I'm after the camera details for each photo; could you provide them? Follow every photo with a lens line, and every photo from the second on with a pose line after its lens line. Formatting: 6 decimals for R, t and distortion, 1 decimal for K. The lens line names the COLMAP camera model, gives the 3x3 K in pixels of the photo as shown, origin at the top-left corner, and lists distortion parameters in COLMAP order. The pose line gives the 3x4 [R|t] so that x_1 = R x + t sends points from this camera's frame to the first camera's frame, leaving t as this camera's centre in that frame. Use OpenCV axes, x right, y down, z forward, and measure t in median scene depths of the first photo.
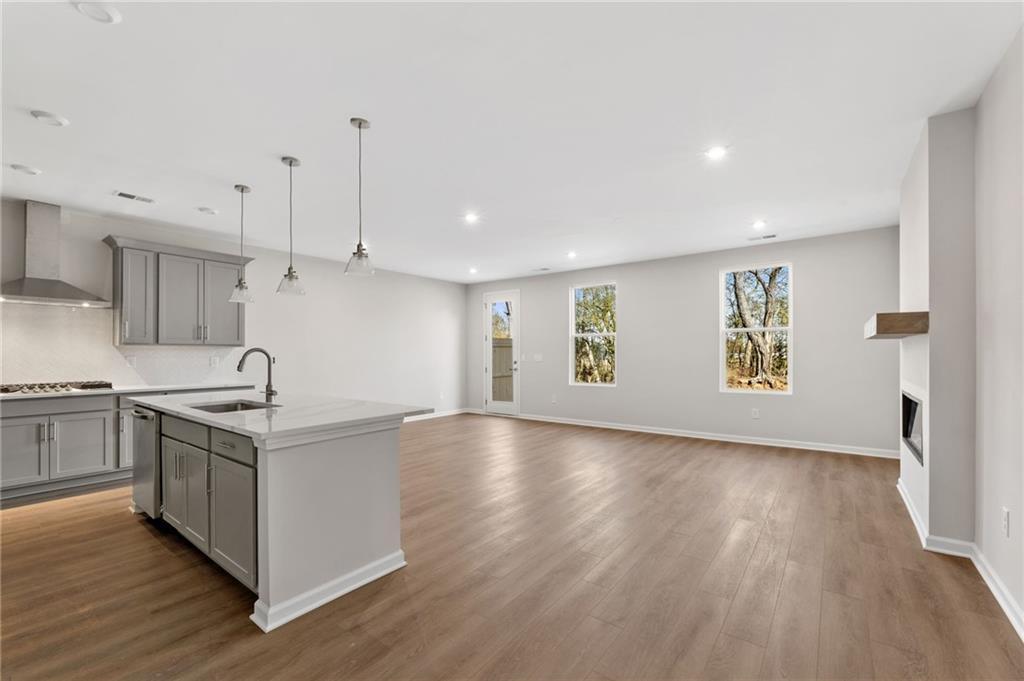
lens RADIAL K [[421.8, 0, 508.6], [0, 421.8, 350.6], [0, 0, 1]] dist [-0.001812, -0.000371]
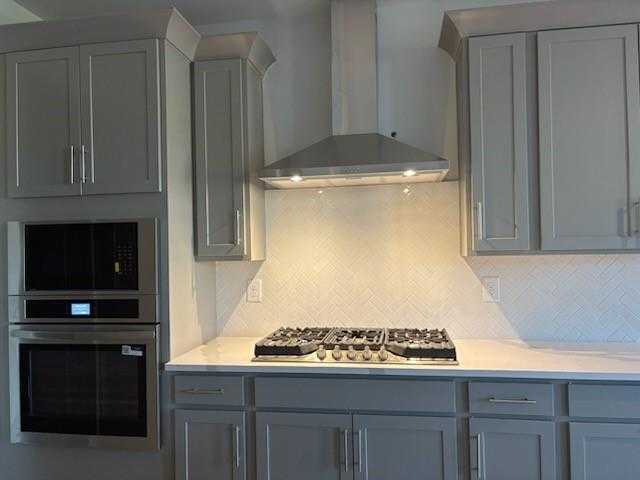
lens RADIAL K [[511.1, 0, 316.4], [0, 511.1, 243.1], [0, 0, 1]] dist [0.007157, -0.007125]
pose [[0.467143, -0.017355, -0.884012, -0.535346], [0.023842, 0.999691, -0.007028, -0.028123], [0.883860, -0.017793, 0.467412, 0.622726]]
